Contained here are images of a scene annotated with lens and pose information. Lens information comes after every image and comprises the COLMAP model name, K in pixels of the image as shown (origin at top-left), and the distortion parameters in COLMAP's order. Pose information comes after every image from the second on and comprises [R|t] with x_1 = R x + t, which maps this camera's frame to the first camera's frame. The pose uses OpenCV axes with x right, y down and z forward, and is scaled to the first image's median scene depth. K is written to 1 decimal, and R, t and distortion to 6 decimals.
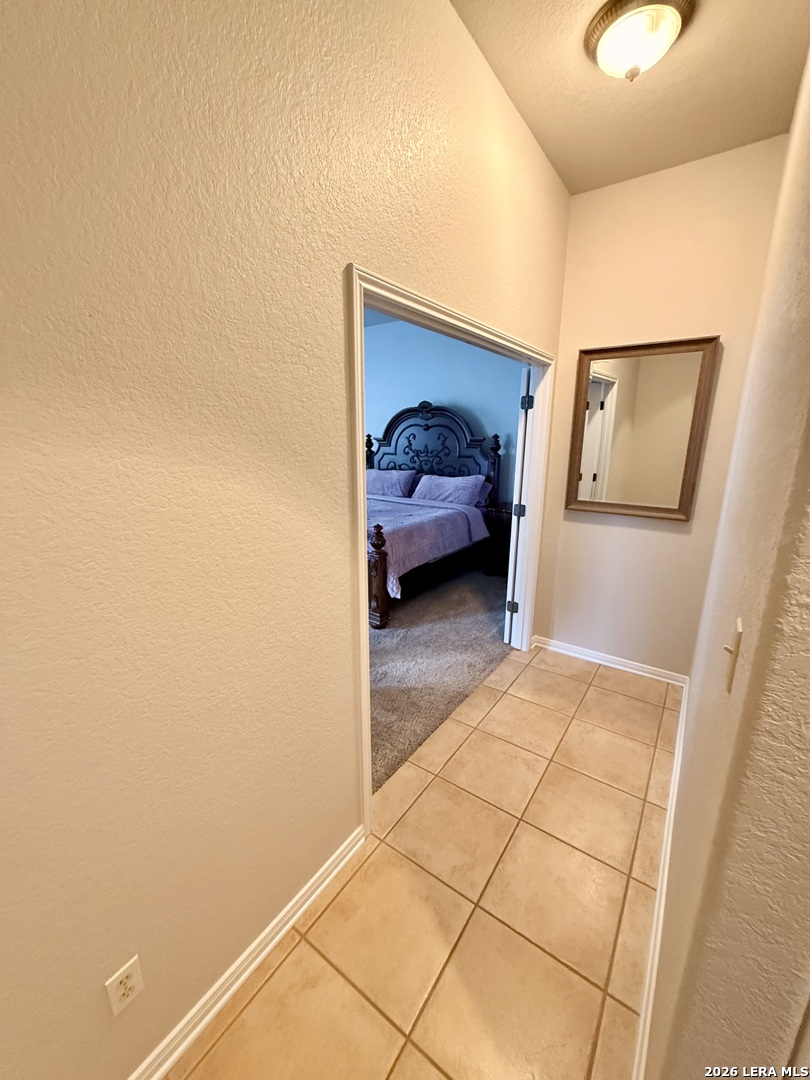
lens RADIAL K [[429.7, 0, 399.1], [0, 429.7, 540.3], [0, 0, 1]] dist [0.000149, -0.000735]
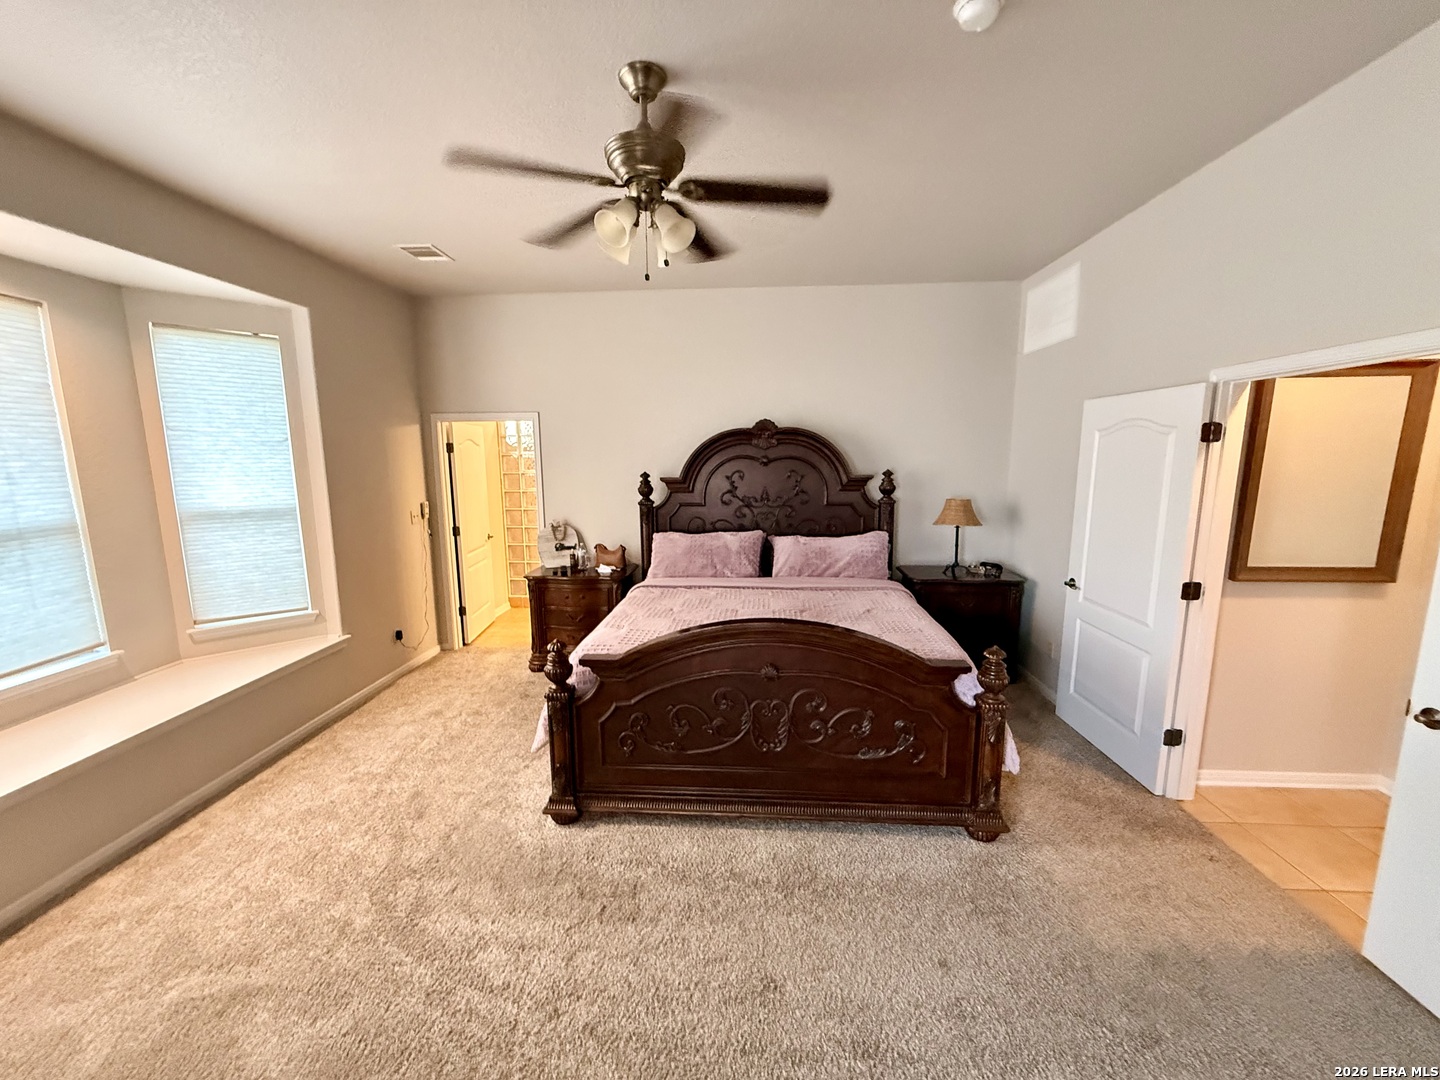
lens RADIAL K [[572.9, 0, 721.6], [0, 572.9, 543.1], [0, 0, 1]] dist [0.000149, -0.000735]
pose [[0.844164, -0.087970, 0.528817, -0.442453], [0.138400, 0.988766, -0.056449, -0.108117], [-0.517911, 0.120840, 0.846856, 0.350028]]
